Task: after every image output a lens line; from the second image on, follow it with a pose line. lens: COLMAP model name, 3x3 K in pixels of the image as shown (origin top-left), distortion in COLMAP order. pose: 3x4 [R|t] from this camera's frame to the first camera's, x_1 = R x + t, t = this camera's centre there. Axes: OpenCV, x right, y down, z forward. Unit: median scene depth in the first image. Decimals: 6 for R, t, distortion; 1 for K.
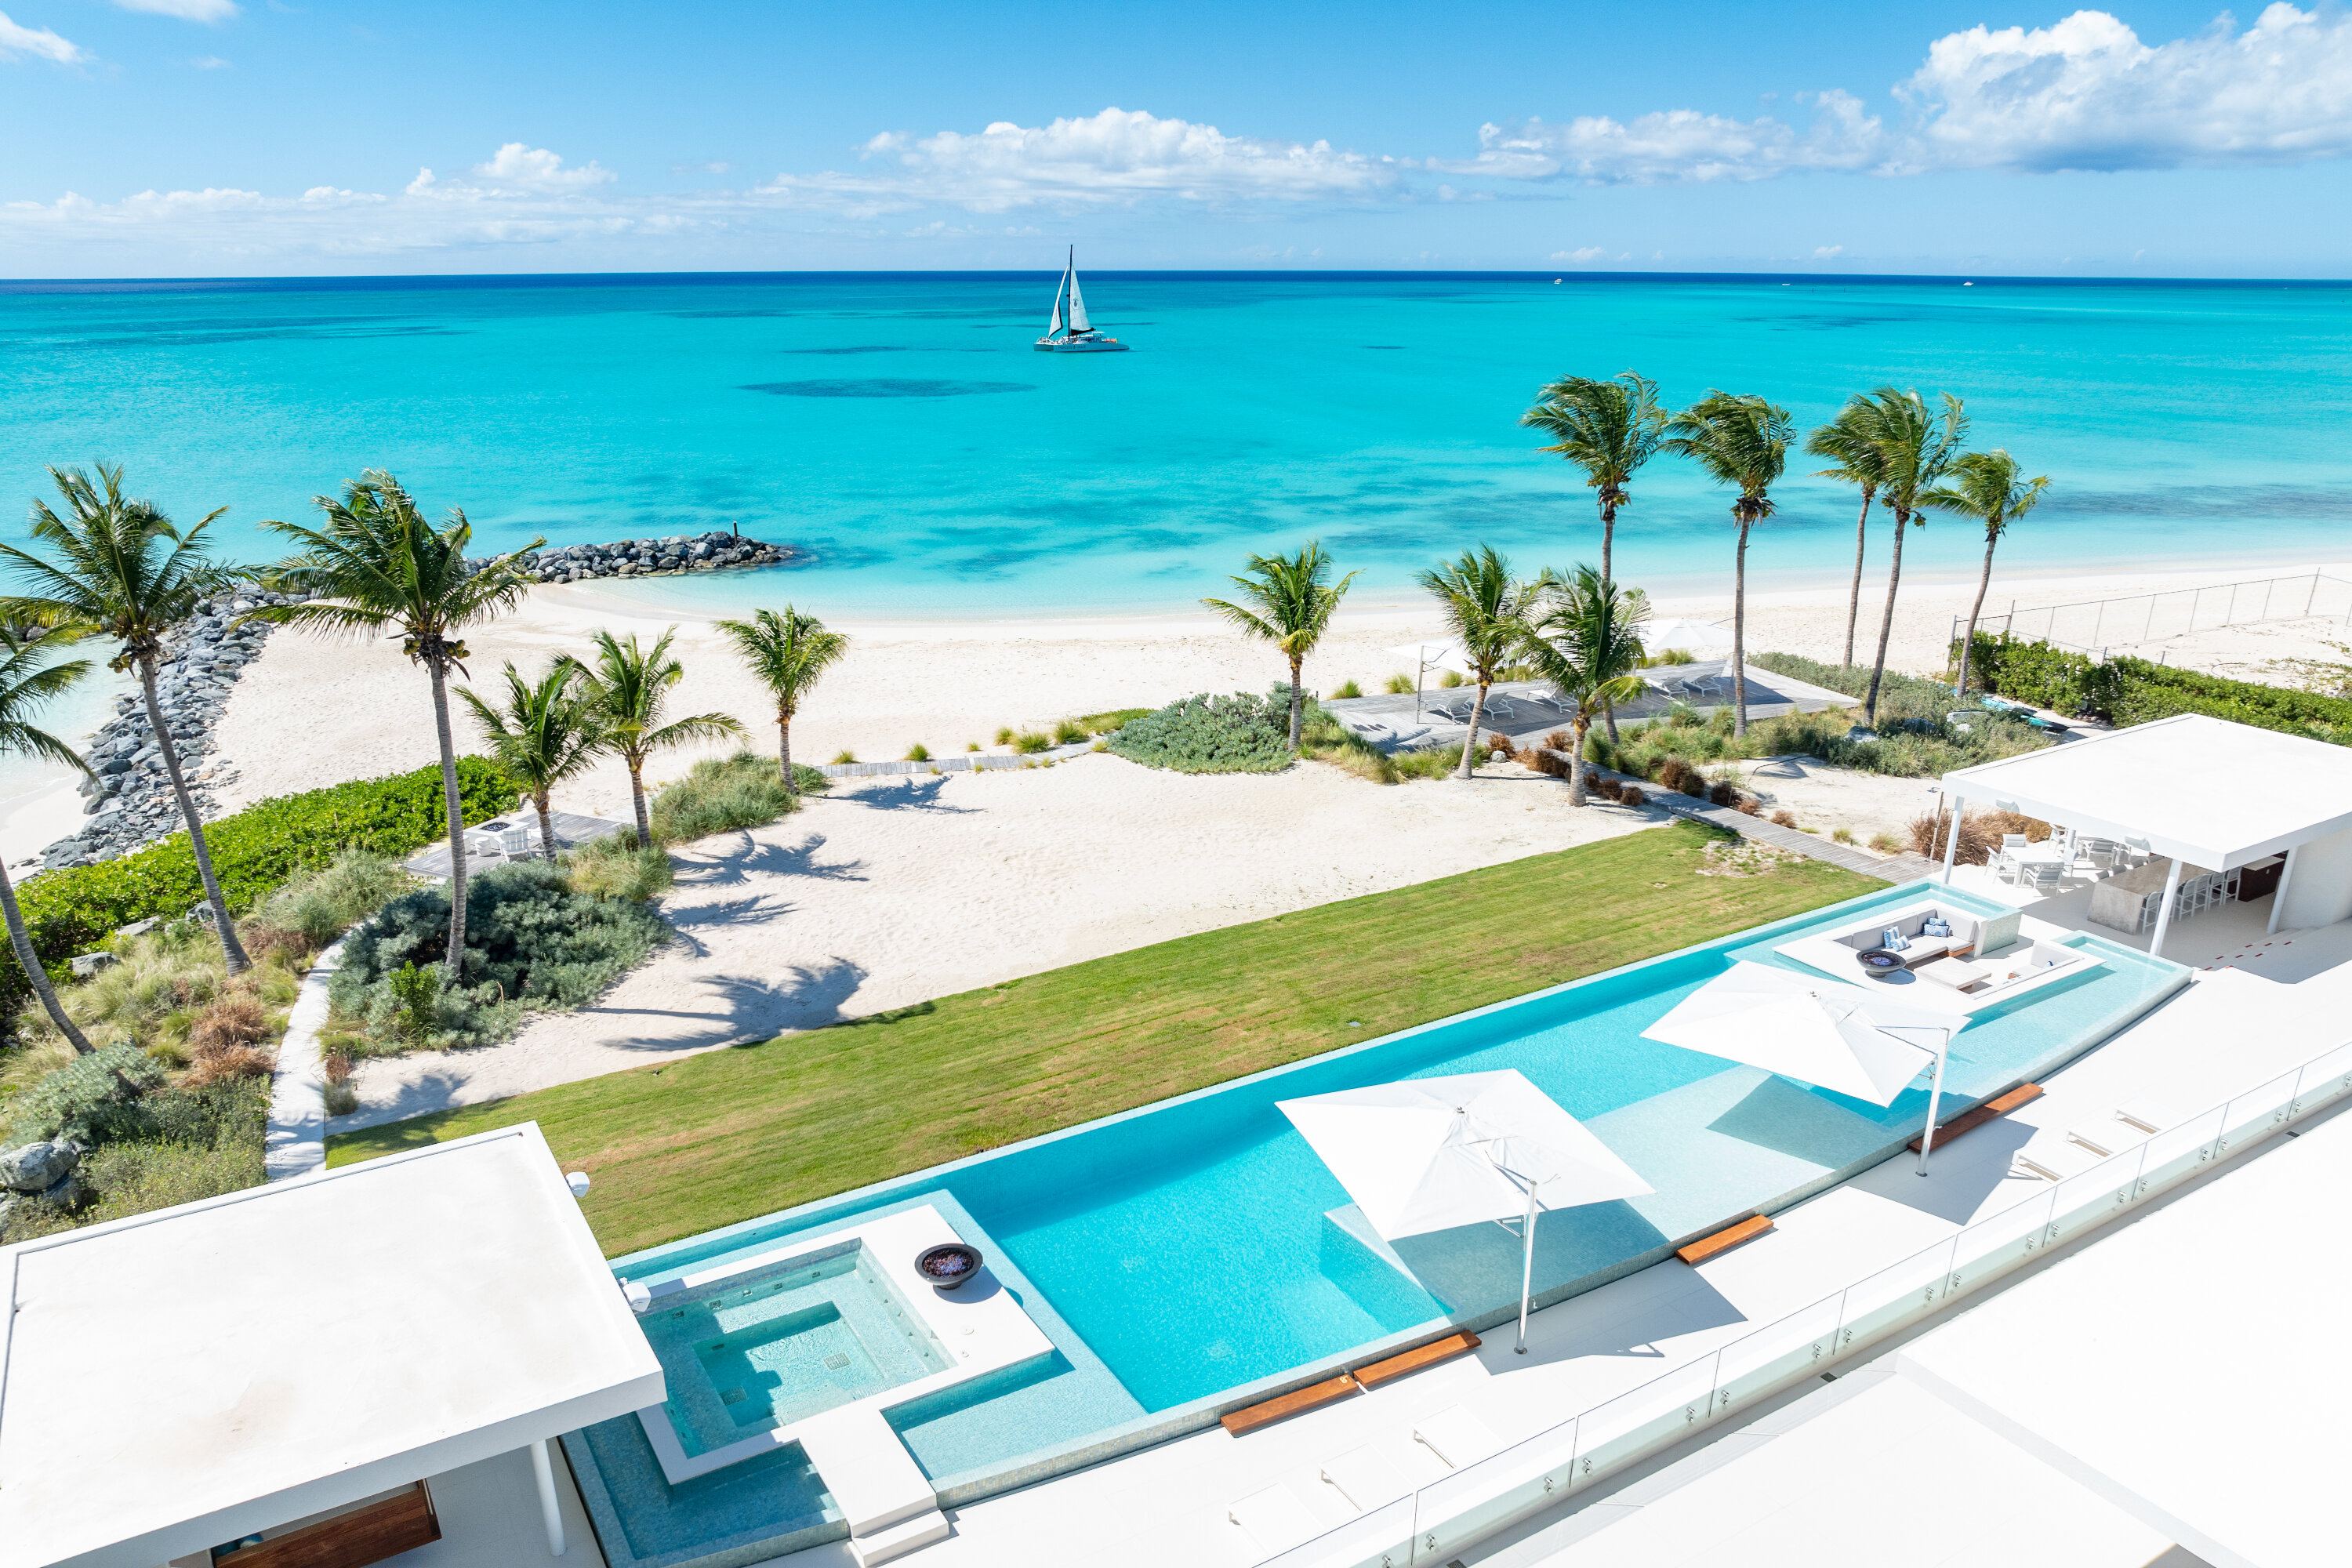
lens RADIAL K [[1640.9, 0, 1171.6], [0, 1640.9, 773.2], [0, 0, 1]] dist [-0.043959, -0.001225]
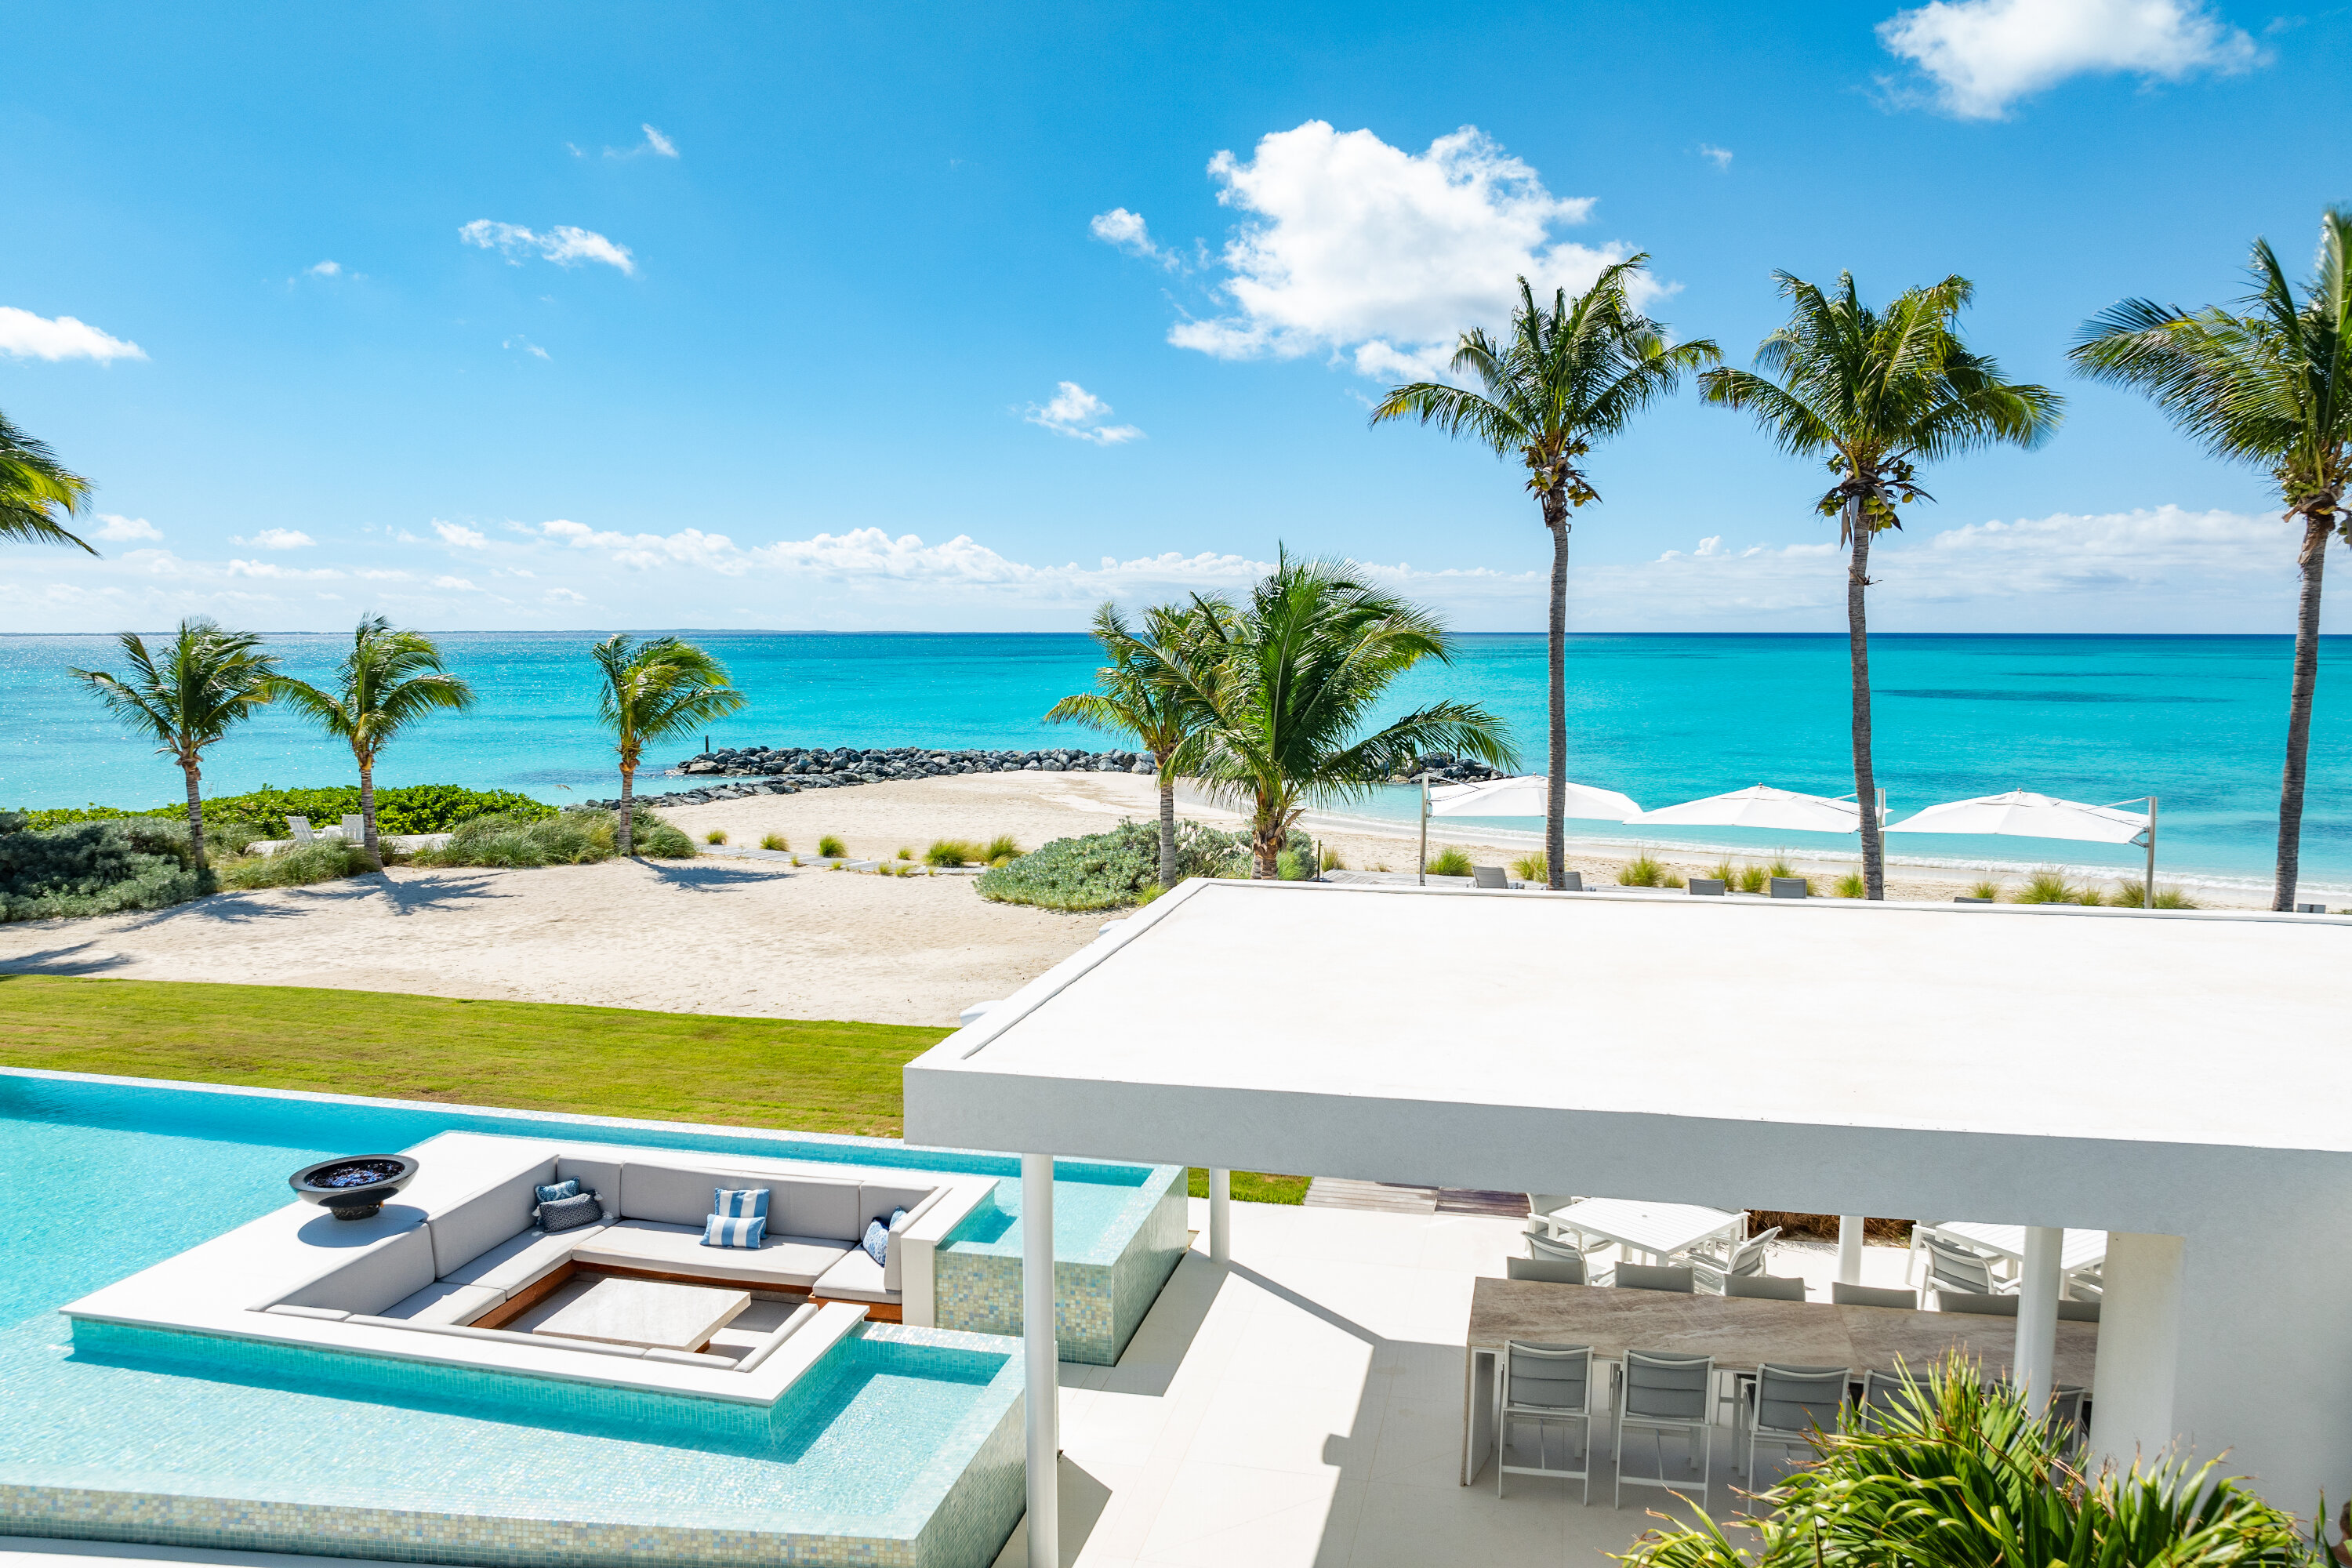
lens RADIAL K [[1640.9, 0, 1171.6], [0, 1640.9, 773.2], [0, 0, 1]] dist [-0.043959, -0.001225]
pose [[0.717091, 0.062147, -0.694204, 0.552144], [-0.203269, 0.971365, -0.123011, 0.017400], [0.666680, 0.229320, 0.709189, 0.544087]]
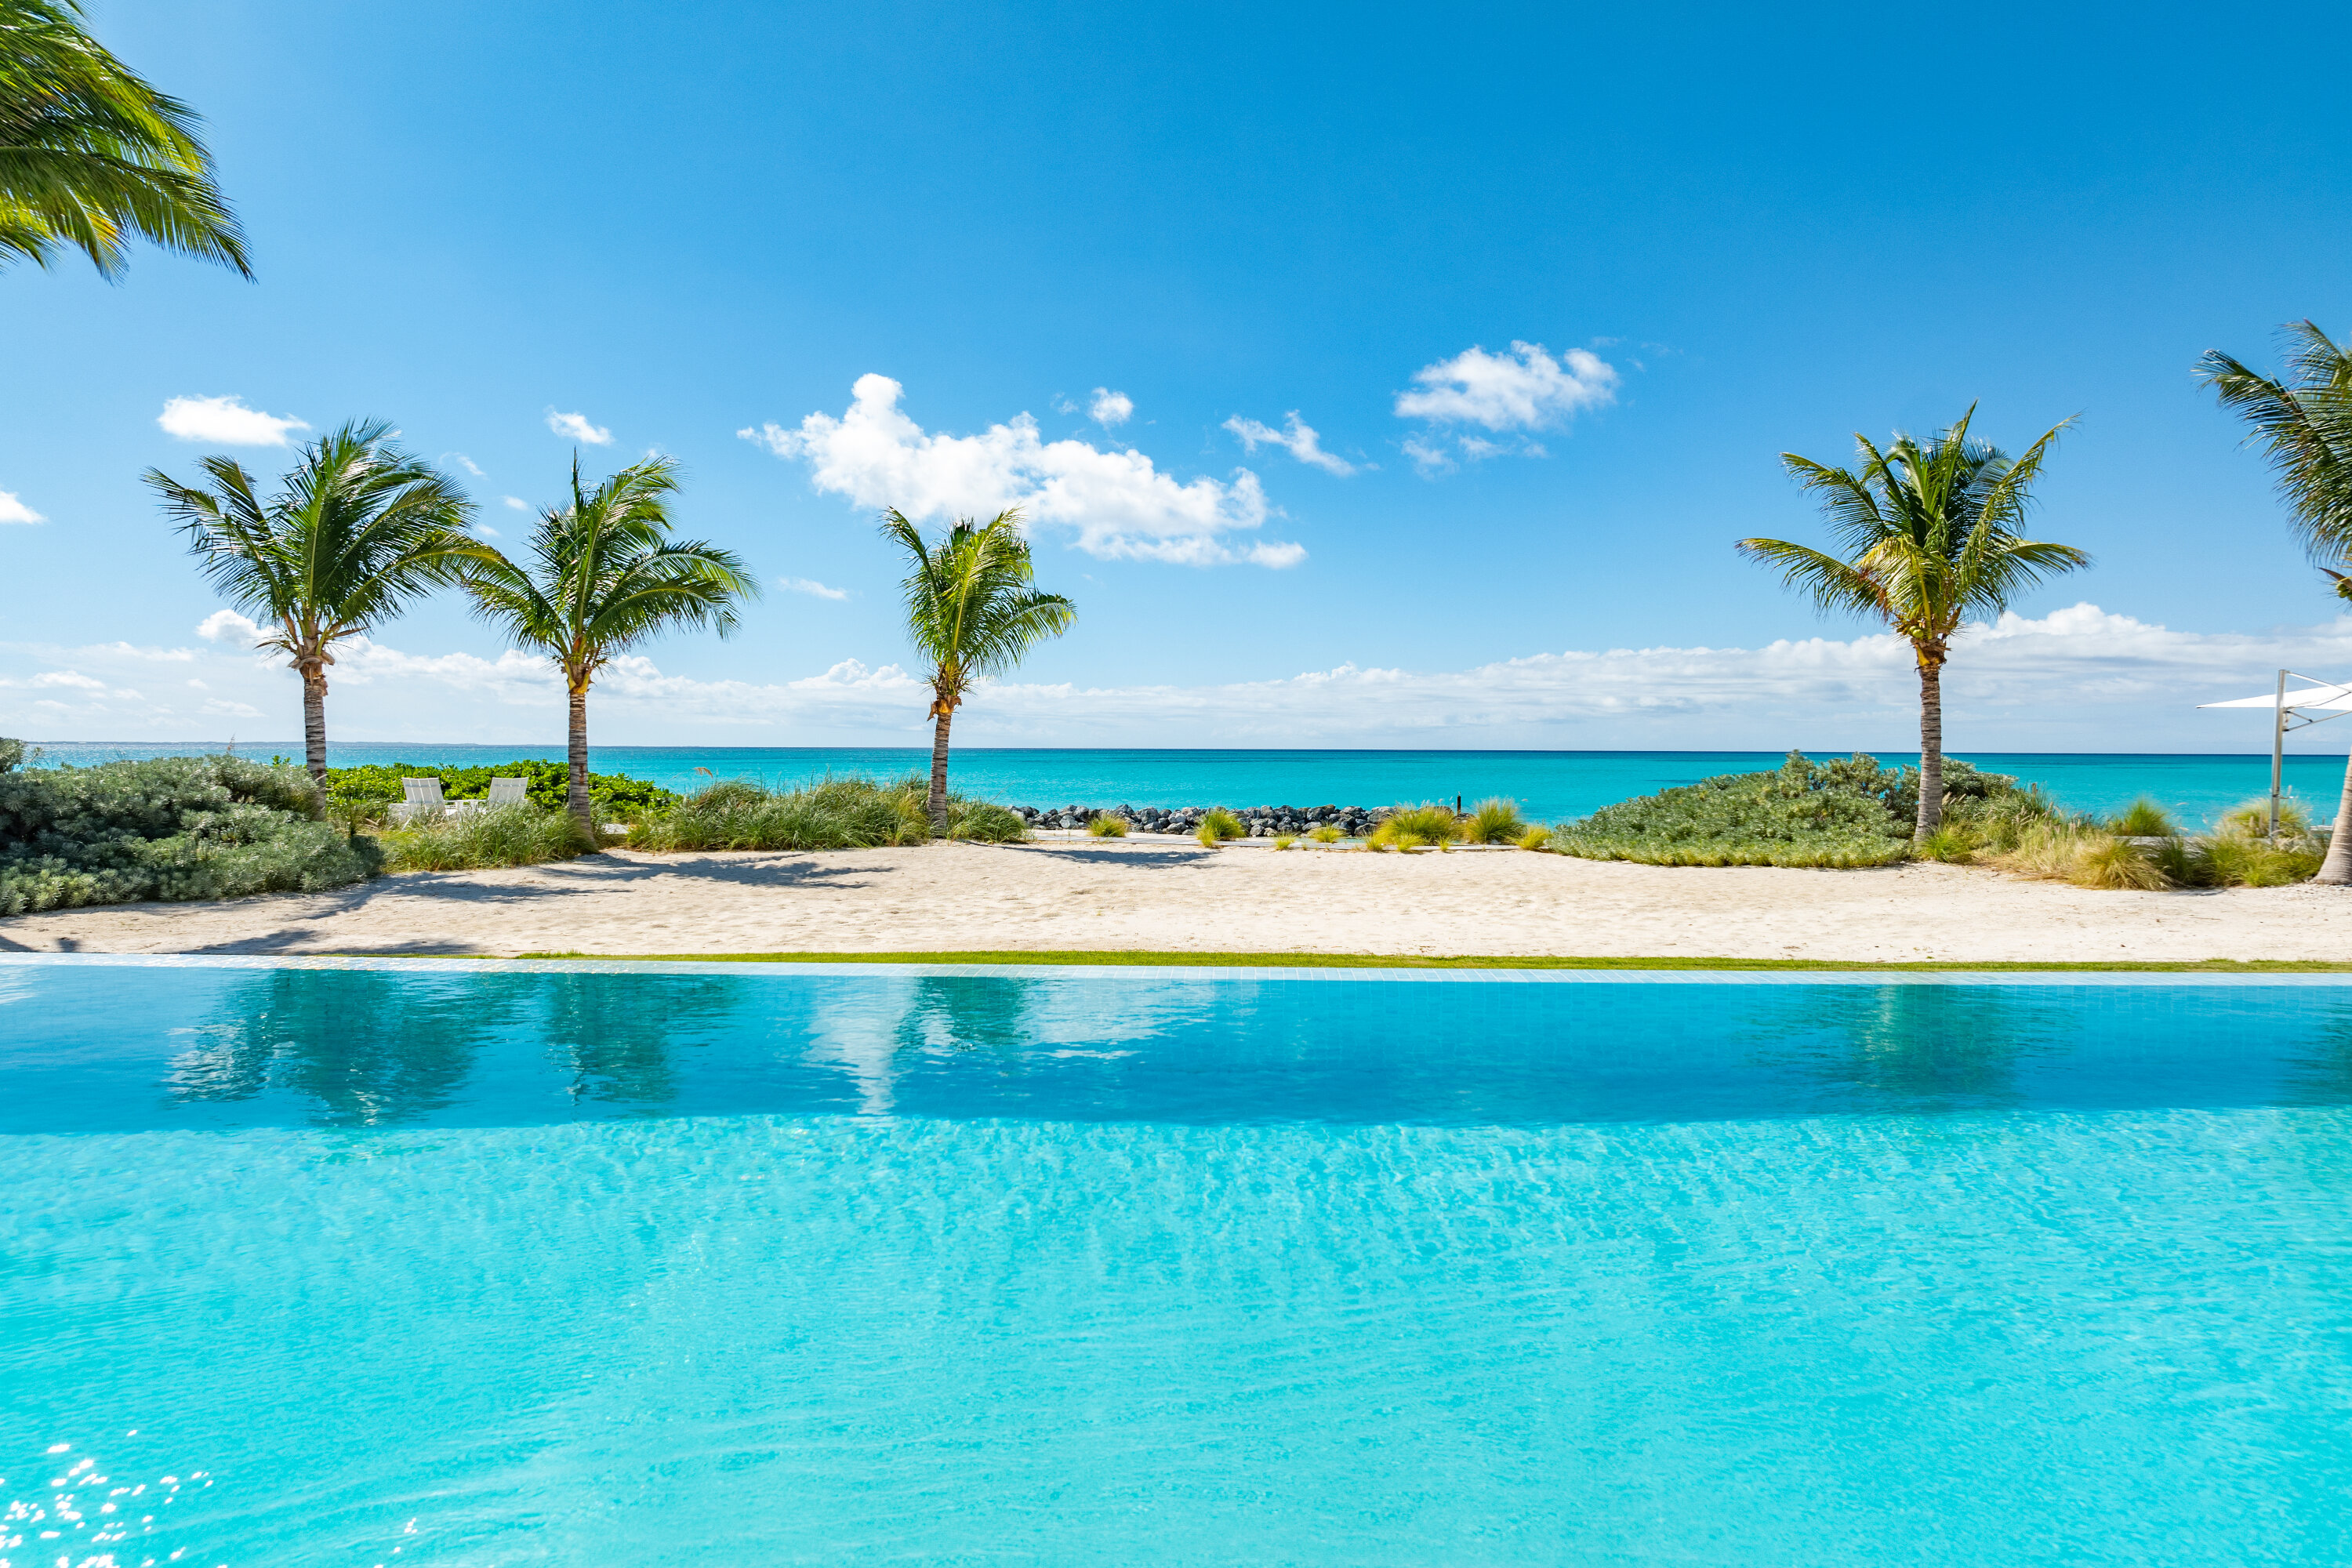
lens RADIAL K [[1640.9, 0, 1171.6], [0, 1640.9, 773.2], [0, 0, 1]] dist [-0.043959, -0.001225]
pose [[0.835868, 0.015561, -0.548710, 0.150172], [-0.165683, 0.960131, -0.225160, 0.105014], [0.523330, 0.279116, 0.805121, 0.540071]]
